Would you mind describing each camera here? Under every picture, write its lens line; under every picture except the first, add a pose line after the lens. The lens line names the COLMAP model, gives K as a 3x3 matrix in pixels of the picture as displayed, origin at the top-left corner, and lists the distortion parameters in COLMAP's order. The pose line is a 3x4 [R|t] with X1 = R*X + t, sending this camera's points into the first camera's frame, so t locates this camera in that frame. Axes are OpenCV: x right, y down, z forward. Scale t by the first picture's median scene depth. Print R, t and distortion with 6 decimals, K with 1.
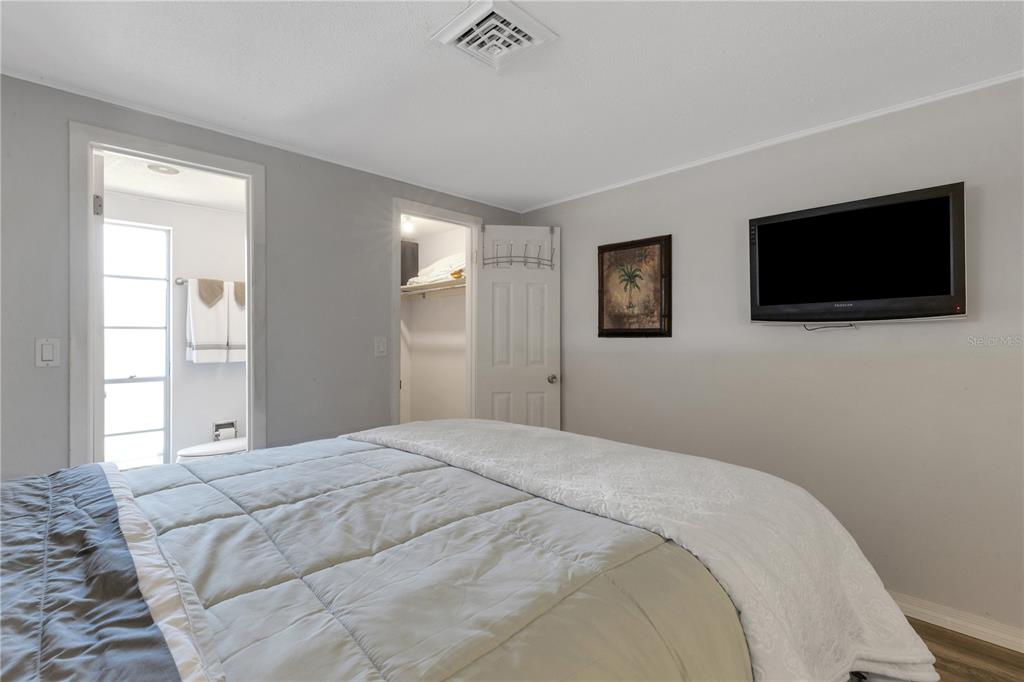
lens RADIAL K [[475.1, 0, 512.0], [0, 475.1, 337.2], [0, 0, 1]] dist [0.002330, 0.000112]
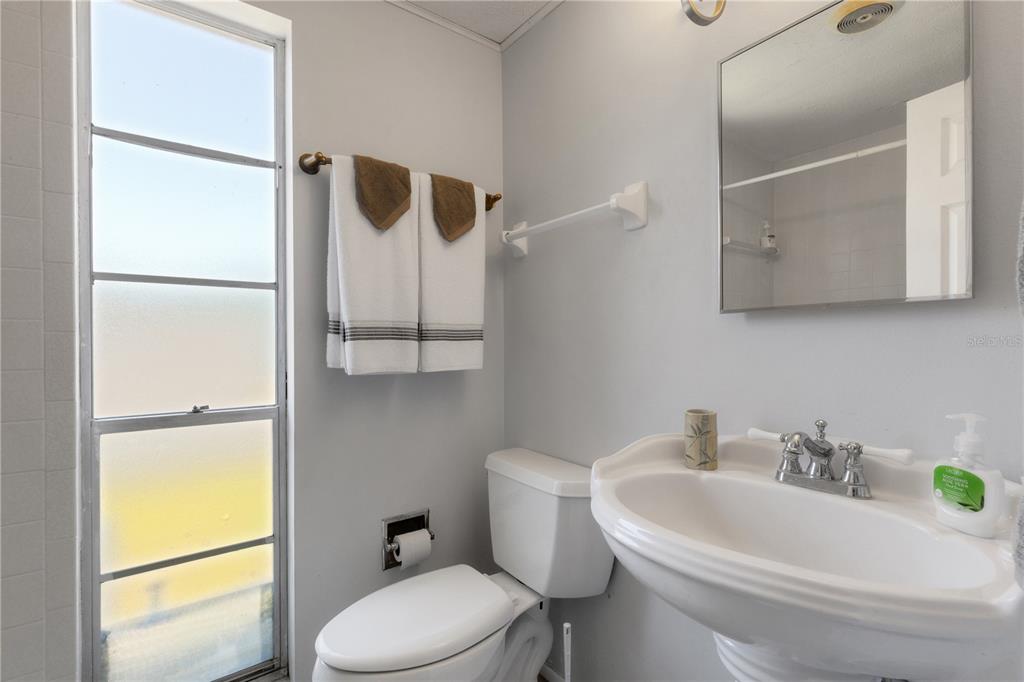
lens RADIAL K [[454.8, 0, 498.1], [0, 454.8, 346.3], [0, 0, 1]] dist [0.012165, 0.000010]
pose [[0.990564, 0.005953, -0.136920, -0.492178], [-0.003520, 0.999832, 0.018005, 0.023830], [0.137004, -0.017353, 0.990418, 0.646805]]
